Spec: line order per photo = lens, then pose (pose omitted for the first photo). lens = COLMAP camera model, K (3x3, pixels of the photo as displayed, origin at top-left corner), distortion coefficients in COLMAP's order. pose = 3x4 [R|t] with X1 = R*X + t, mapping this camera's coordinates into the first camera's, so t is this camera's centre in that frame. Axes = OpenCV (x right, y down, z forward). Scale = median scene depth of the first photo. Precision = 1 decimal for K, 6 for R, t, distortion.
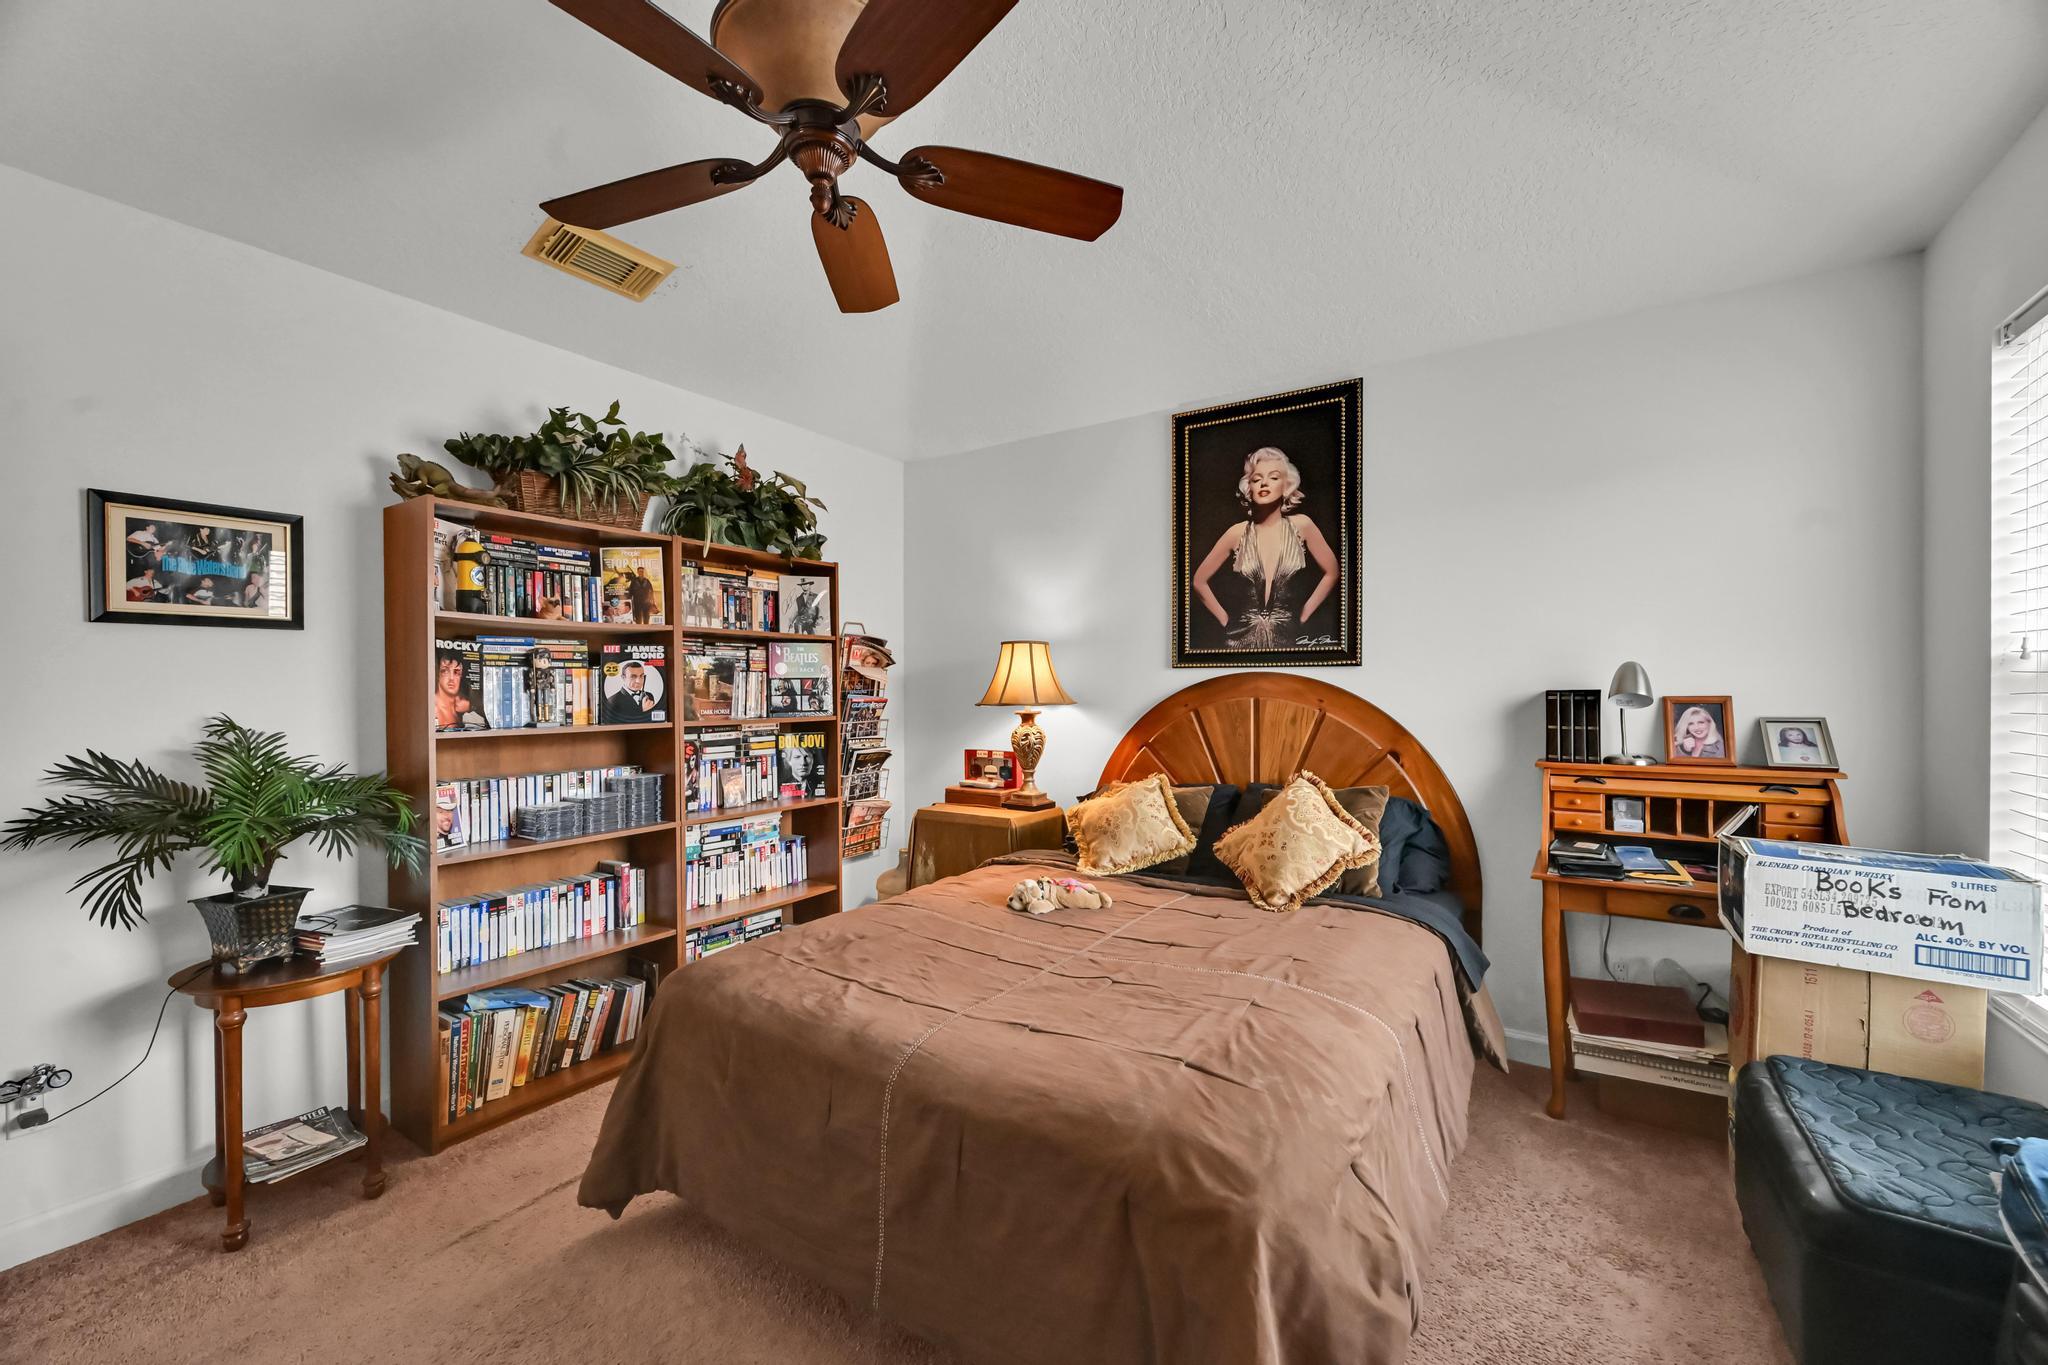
lens RADIAL K [[814.2, 0, 1024.6], [0, 814.2, 688.5], [0, 0, 1]] dist [-0.002888, 0.000260]
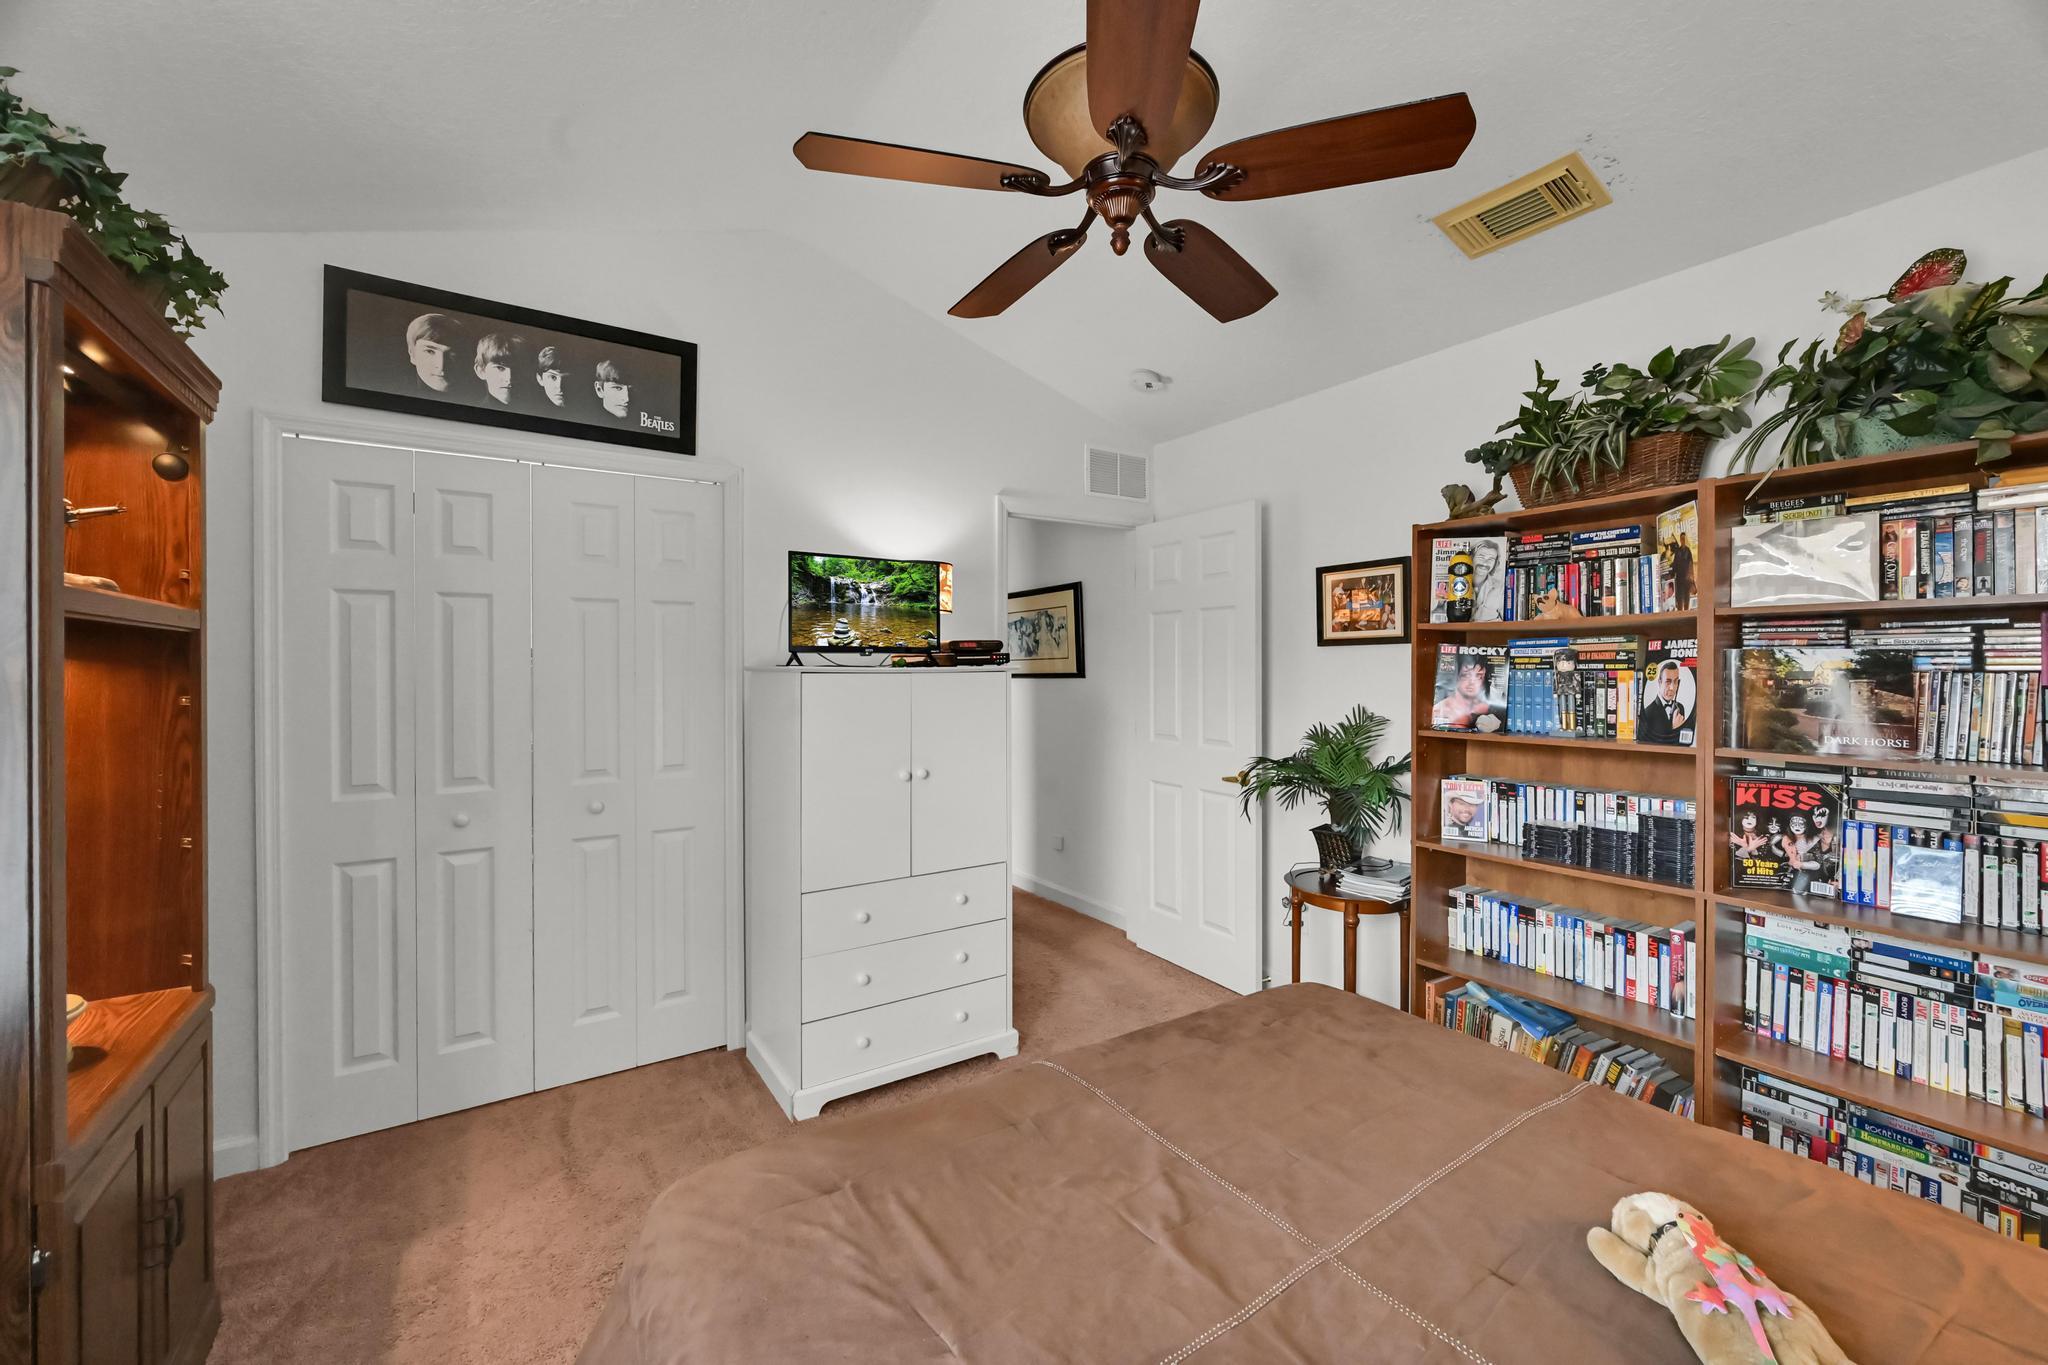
lens RADIAL K [[814.2, 0, 1026.1], [0, 814.2, 675.2], [0, 0, 1]] dist [-0.002888, 0.000260]
pose [[-0.385456, 0.010725, -0.922664, 0.446760], [-0.000379, 0.999931, 0.011782, -0.029552], [0.922726, 0.004891, -0.385425, 0.755789]]
